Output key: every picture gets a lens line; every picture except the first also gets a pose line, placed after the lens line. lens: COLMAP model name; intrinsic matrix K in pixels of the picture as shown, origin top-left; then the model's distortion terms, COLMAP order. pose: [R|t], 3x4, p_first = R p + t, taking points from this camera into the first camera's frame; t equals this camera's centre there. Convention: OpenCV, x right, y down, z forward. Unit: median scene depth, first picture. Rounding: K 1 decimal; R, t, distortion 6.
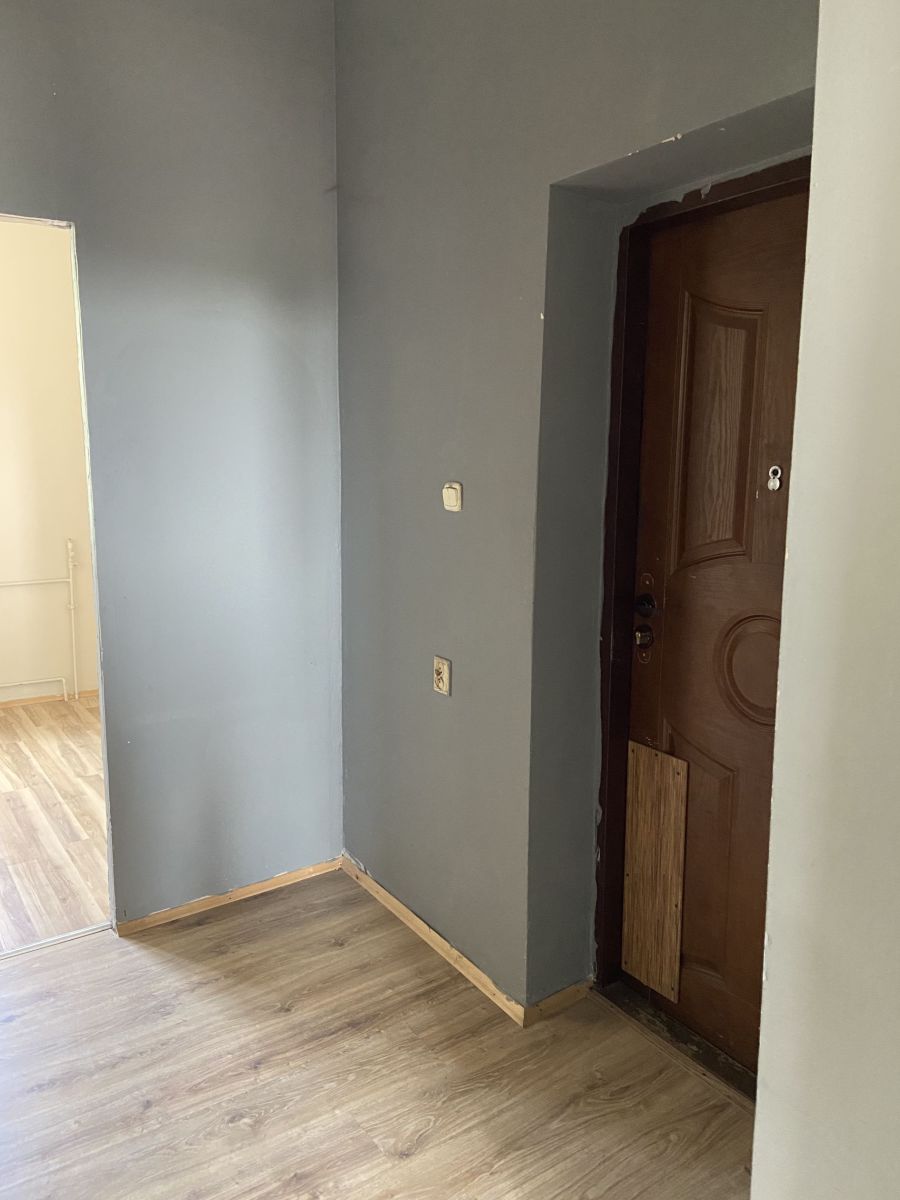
lens RADIAL K [[891.4, 0, 450.0], [0, 891.4, 600.0], [0, 0, 1]] dist [0.117928, -0.133003]
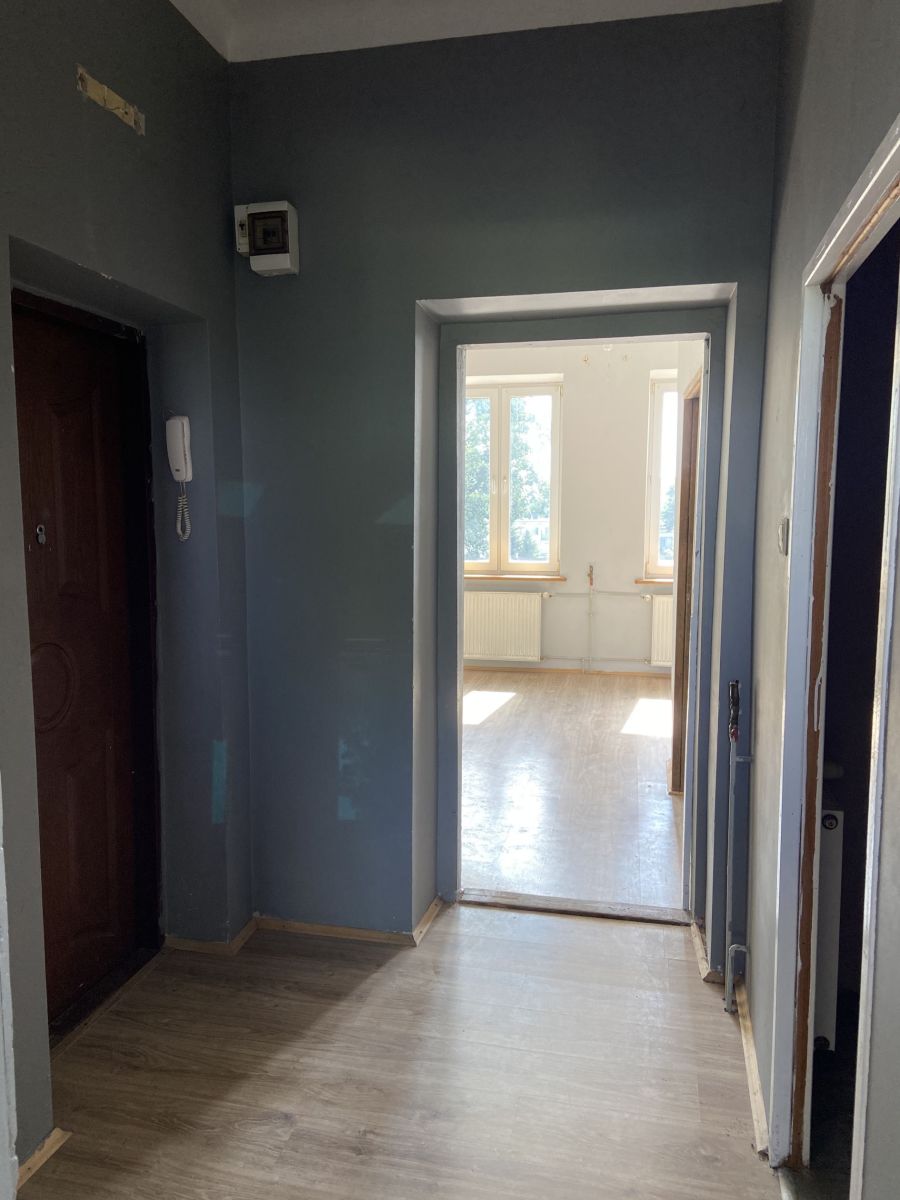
lens RADIAL K [[891.4, 0, 450.0], [0, 891.4, 600.0], [0, 0, 1]] dist [0.117928, -0.133003]
pose [[-0.676890, -0.082029, 0.731499, -0.935982], [0.117484, 0.968992, 0.217375, -0.242454], [-0.726648, 0.233078, -0.646264, 1.376158]]
